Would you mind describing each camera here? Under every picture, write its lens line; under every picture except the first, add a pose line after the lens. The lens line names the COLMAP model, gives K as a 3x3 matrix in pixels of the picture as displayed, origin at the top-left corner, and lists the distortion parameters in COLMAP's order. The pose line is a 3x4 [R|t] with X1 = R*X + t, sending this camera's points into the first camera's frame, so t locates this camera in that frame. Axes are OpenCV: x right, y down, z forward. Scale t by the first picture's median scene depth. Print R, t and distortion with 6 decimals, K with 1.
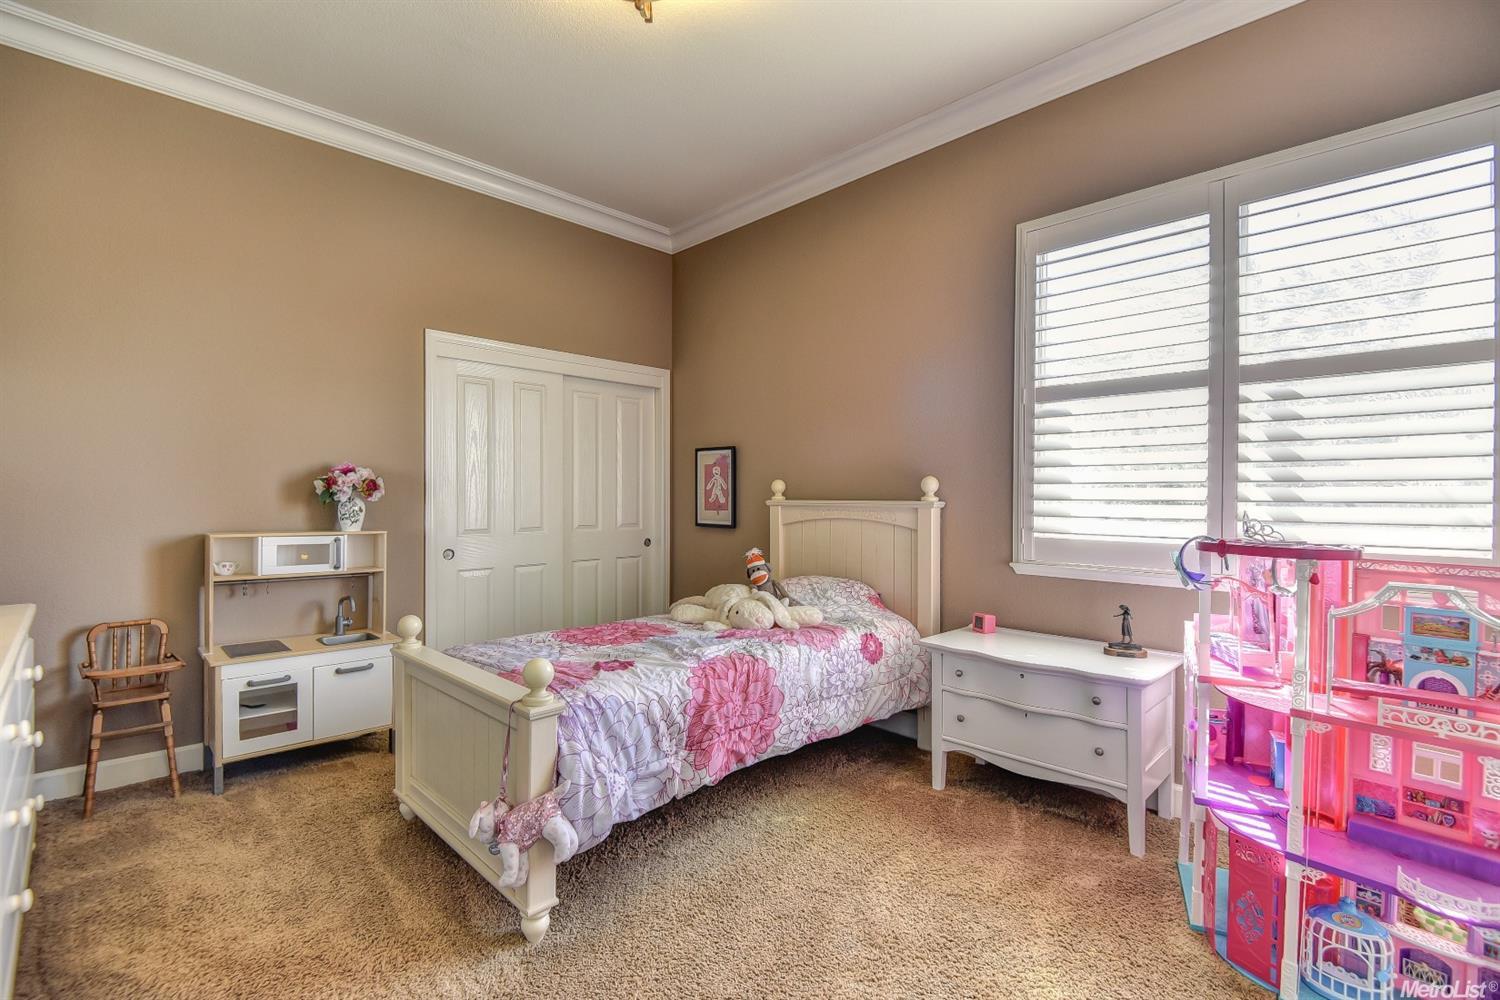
lens RADIAL K [[687.5, 0, 750.6], [0, 687.5, 497.4], [0, 0, 1]] dist [-0.015511, -0.003784]
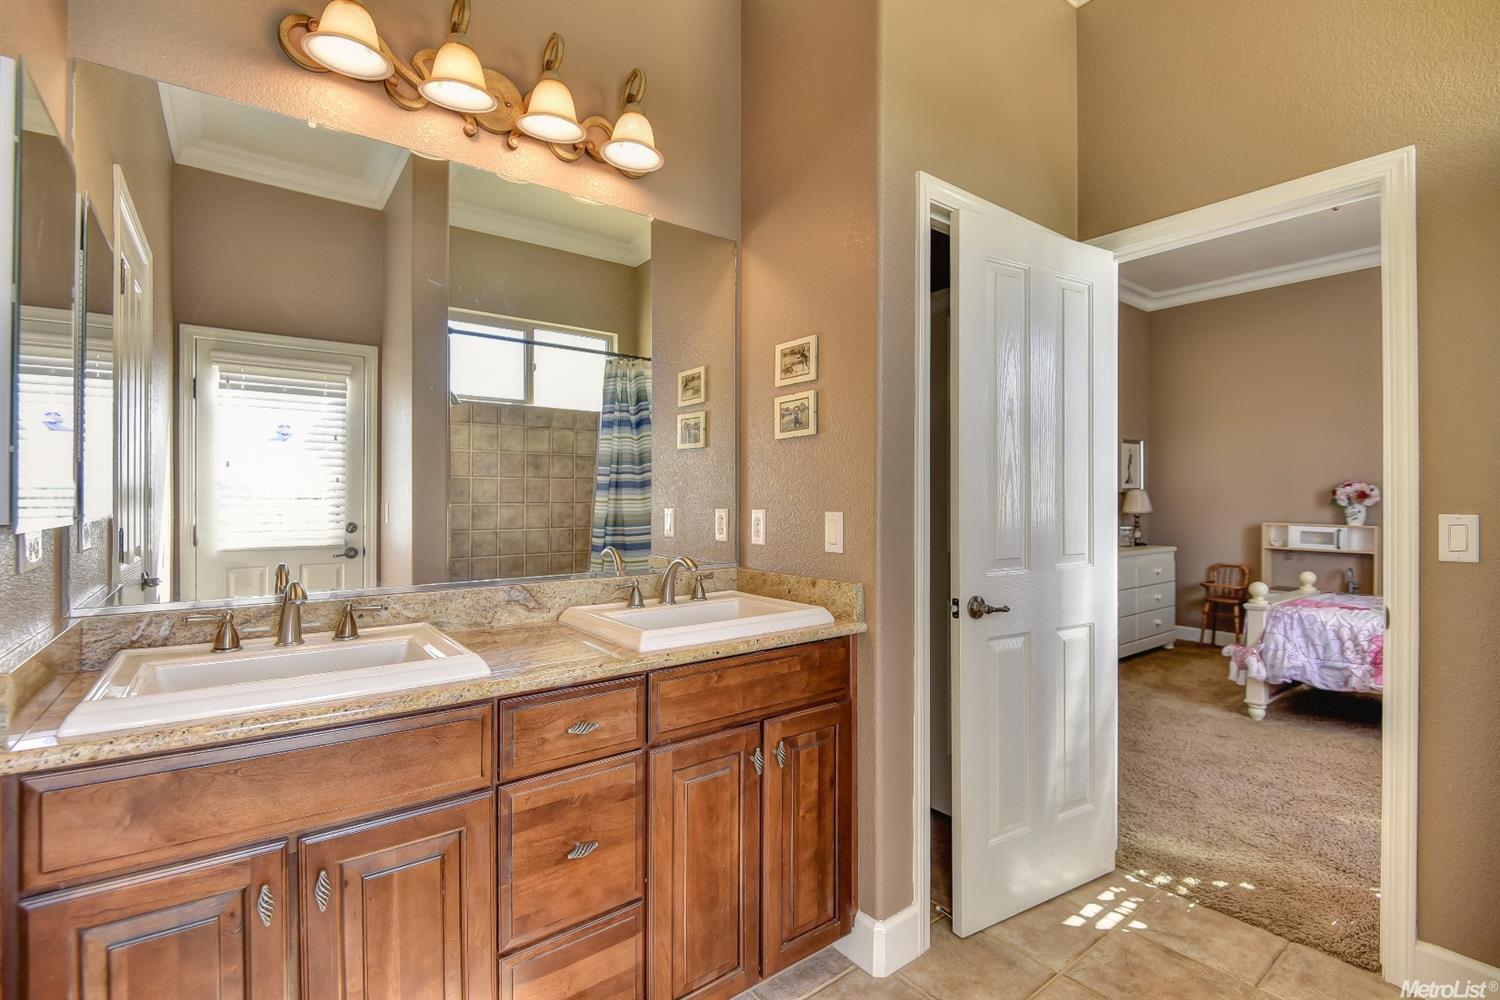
lens RADIAL K [[687.5, 0, 753.7], [0, 687.5, 498.6], [0, 0, 1]] dist [-0.015511, -0.003784]
pose [[-0.118377, -0.003541, -0.992962, 1.230108], [-0.001450, 0.999993, -0.003393, -0.002759], [0.992968, 0.001038, -0.118381, -0.162061]]
